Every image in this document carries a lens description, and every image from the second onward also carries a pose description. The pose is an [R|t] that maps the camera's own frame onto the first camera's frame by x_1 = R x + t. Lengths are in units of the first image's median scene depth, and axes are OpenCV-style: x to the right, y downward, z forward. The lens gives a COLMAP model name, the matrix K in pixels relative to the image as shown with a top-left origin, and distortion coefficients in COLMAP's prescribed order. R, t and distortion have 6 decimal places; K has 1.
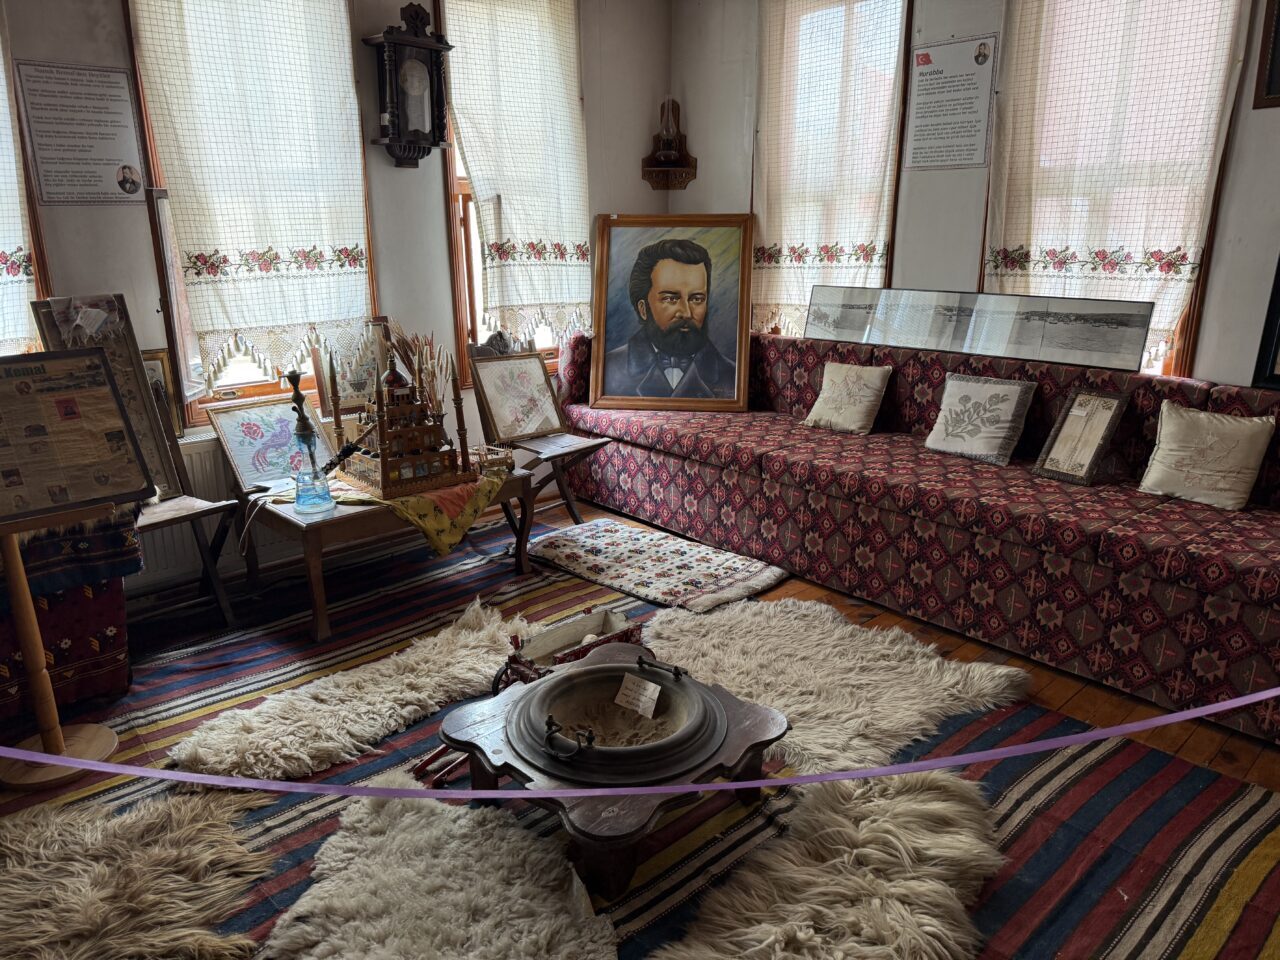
lens RADIAL K [[912.8, 0, 640.0], [0, 912.8, 480.0], [0, 0, 1]] dist [-0.021943, 0.002255]
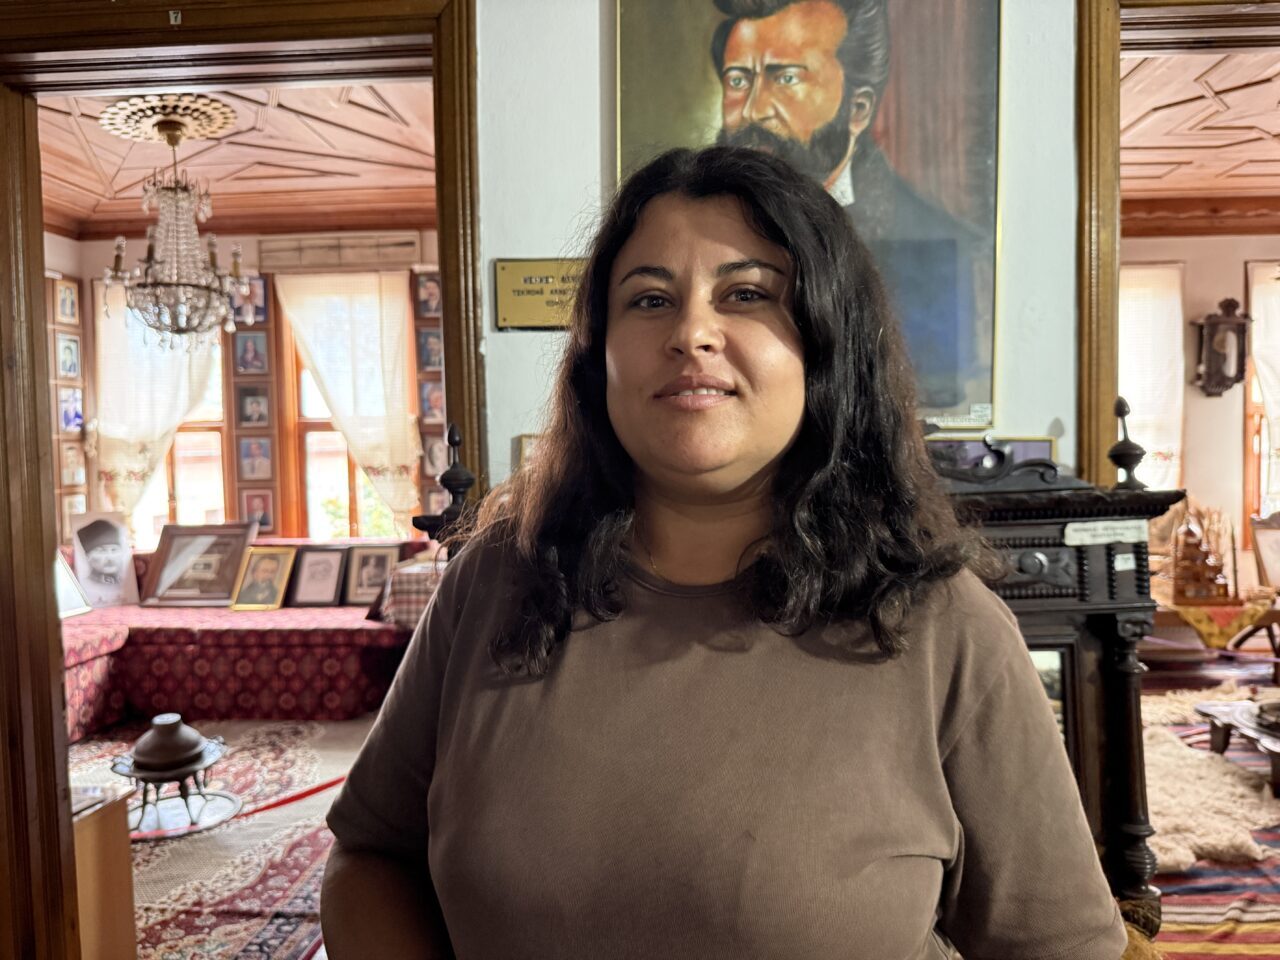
lens RADIAL K [[912.8, 0, 640.0], [0, 912.8, 480.0], [0, 0, 1]] dist [-0.021943, 0.002255]
pose [[0.685747, 0.041676, -0.726646, 0.195215], [-0.191602, 0.973482, -0.124985, 0.165587], [0.702168, 0.224935, 0.675548, -0.679152]]
